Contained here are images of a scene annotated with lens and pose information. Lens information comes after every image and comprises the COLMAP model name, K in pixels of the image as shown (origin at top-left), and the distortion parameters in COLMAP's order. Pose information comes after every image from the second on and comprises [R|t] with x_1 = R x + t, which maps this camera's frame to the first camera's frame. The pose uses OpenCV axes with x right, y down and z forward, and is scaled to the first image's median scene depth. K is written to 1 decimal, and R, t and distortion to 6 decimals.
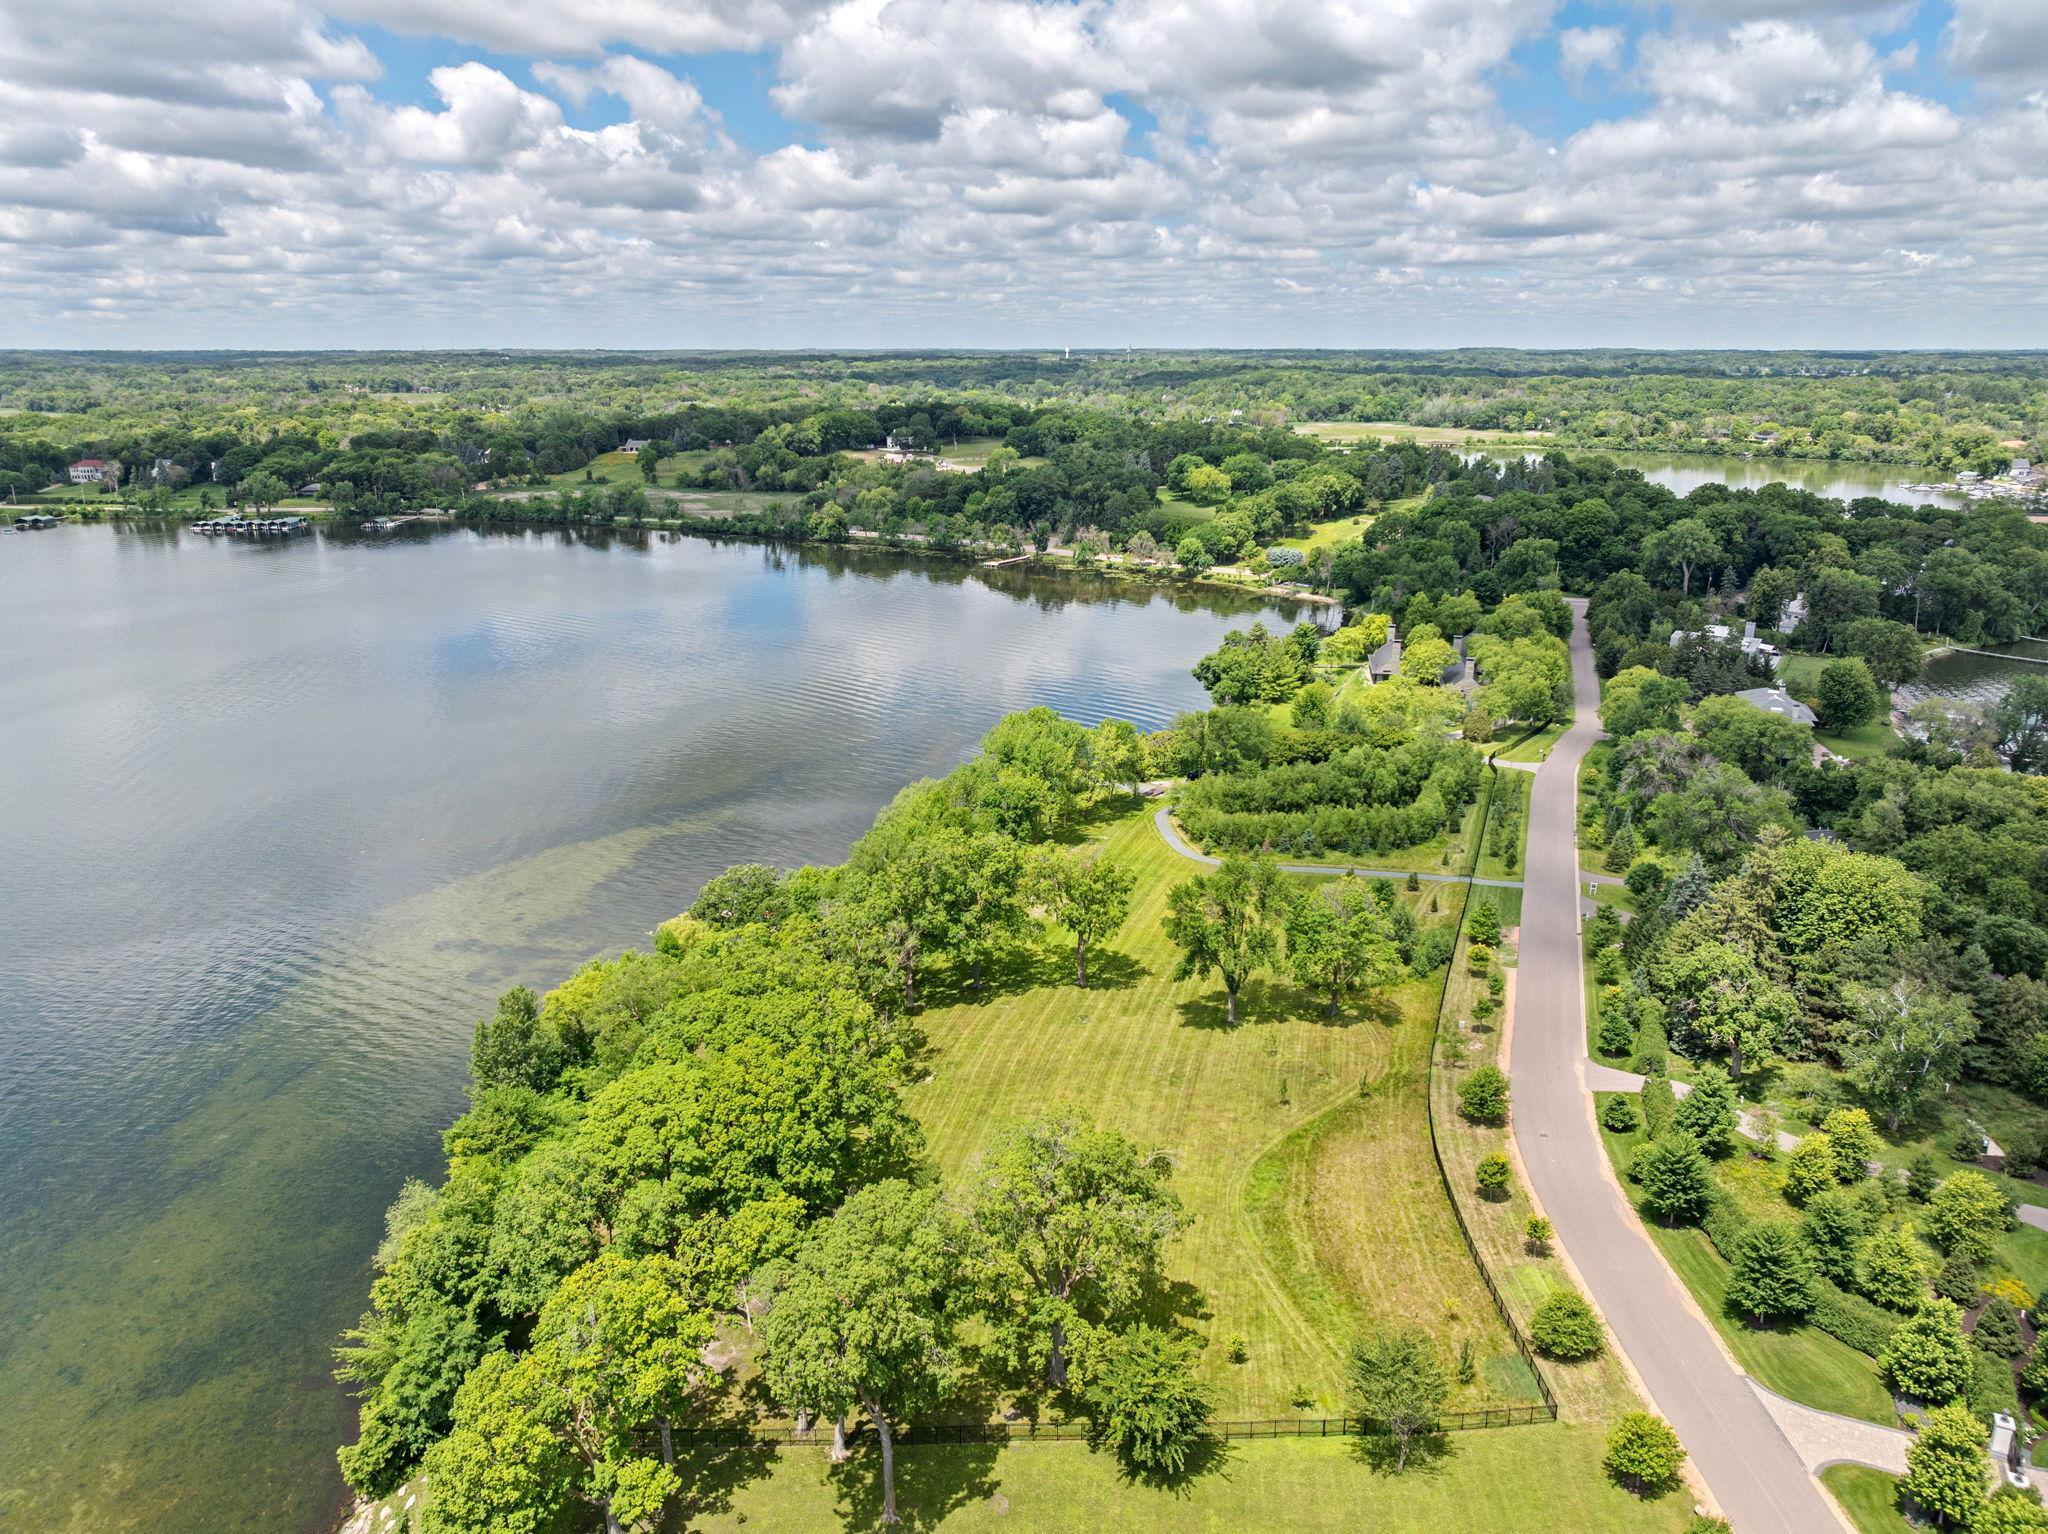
lens RADIAL K [[1420.8, 0, 1044.5], [0, 1420.8, 752.9], [0, 0, 1]] dist [-0.006250, 0.003126]
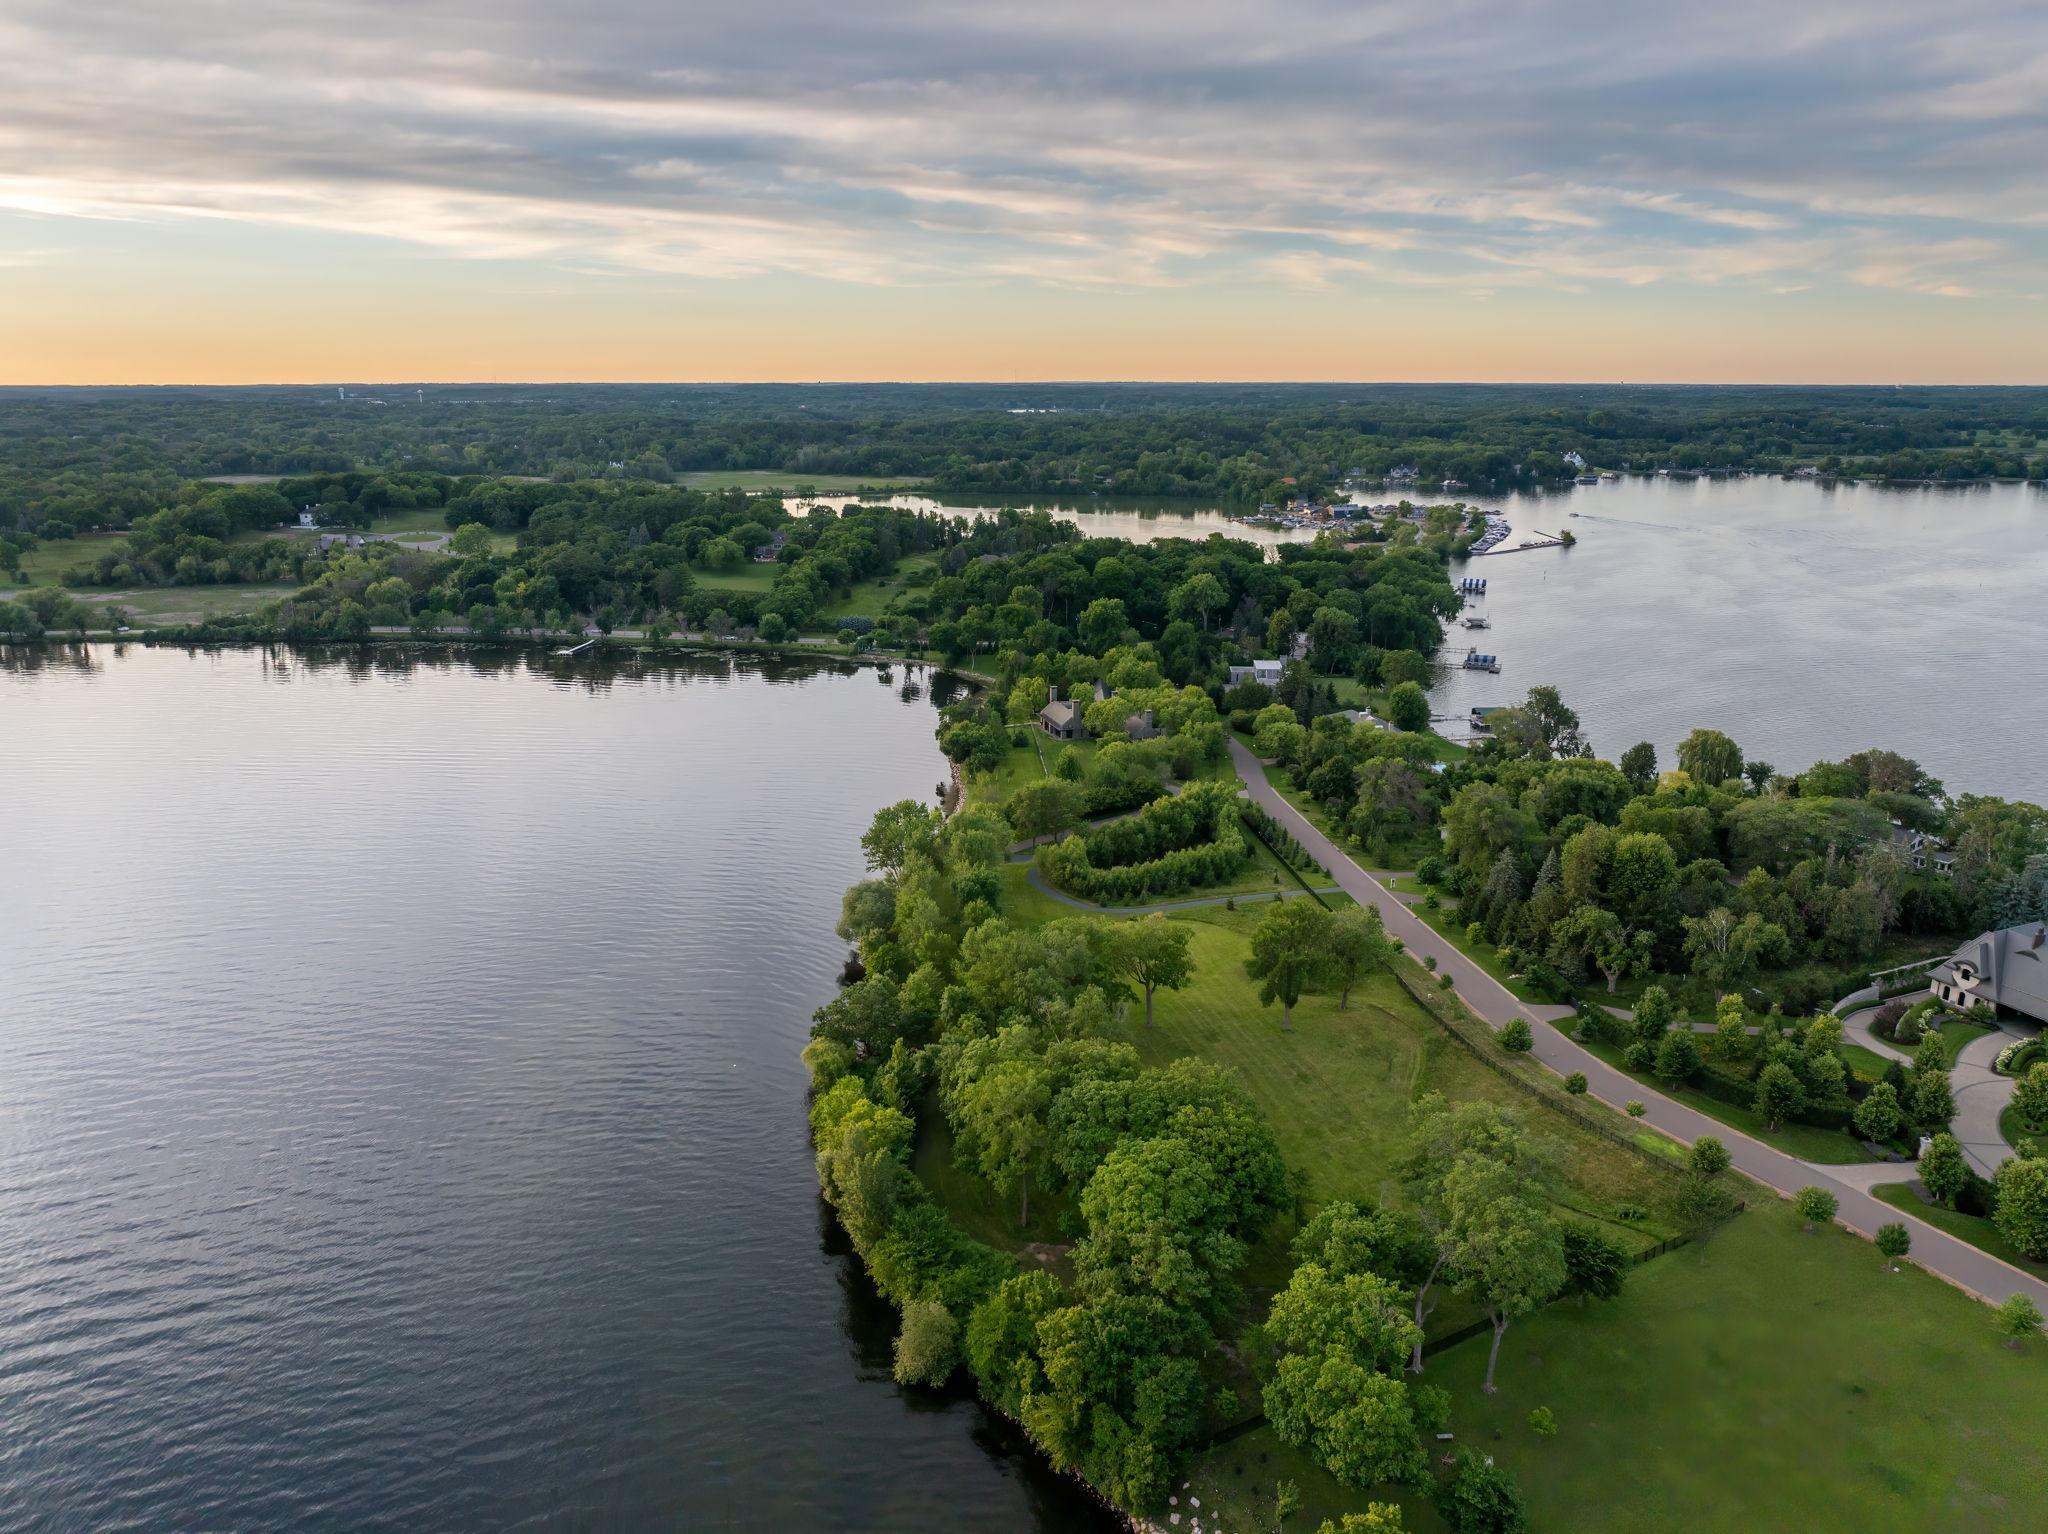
lens RADIAL K [[1420.8, 0, 1029.7], [0, 1420.8, 757.4], [0, 0, 1]] dist [-0.006250, 0.003126]
pose [[0.884603, -0.118442, 0.451053, -0.568321], [0.125854, 0.991955, 0.013653, -0.094065], [-0.449041, 0.044689, 0.892393, -0.056326]]
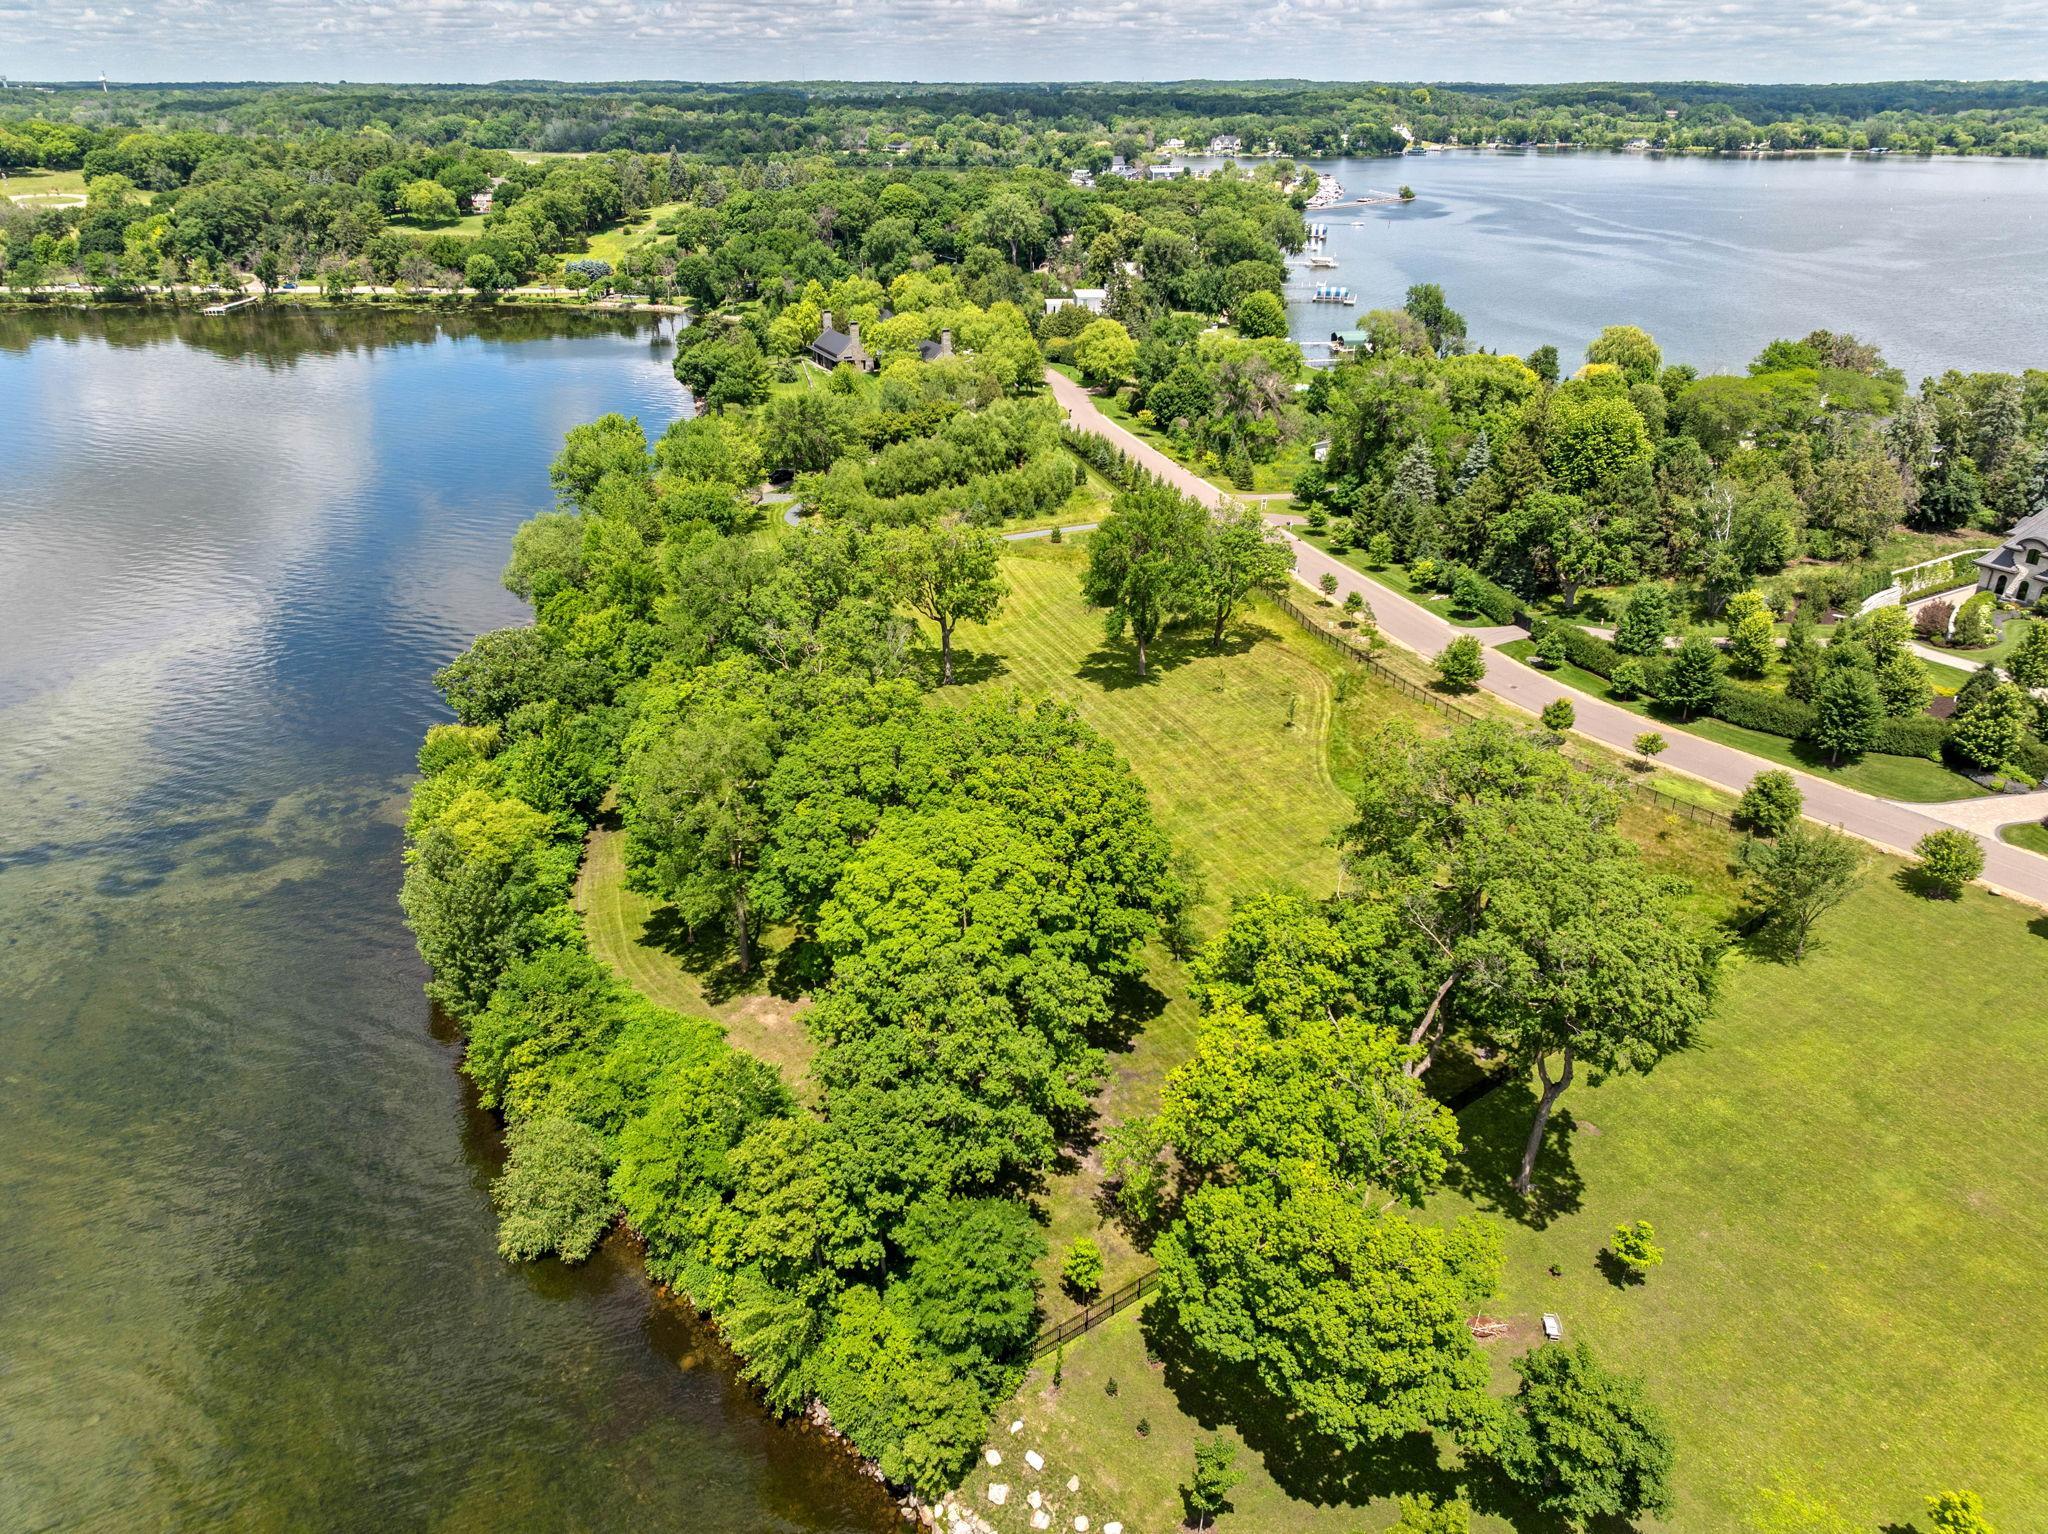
lens RADIAL K [[1420.8, 0, 1004.7], [0, 1420.8, 753.2], [0, 0, 1]] dist [-0.006250, 0.003126]
pose [[0.824295, -0.244276, 0.510752, -0.380599], [0.158781, 0.965670, 0.205595, 0.032084], [-0.543440, -0.088373, 0.834783, 0.249752]]
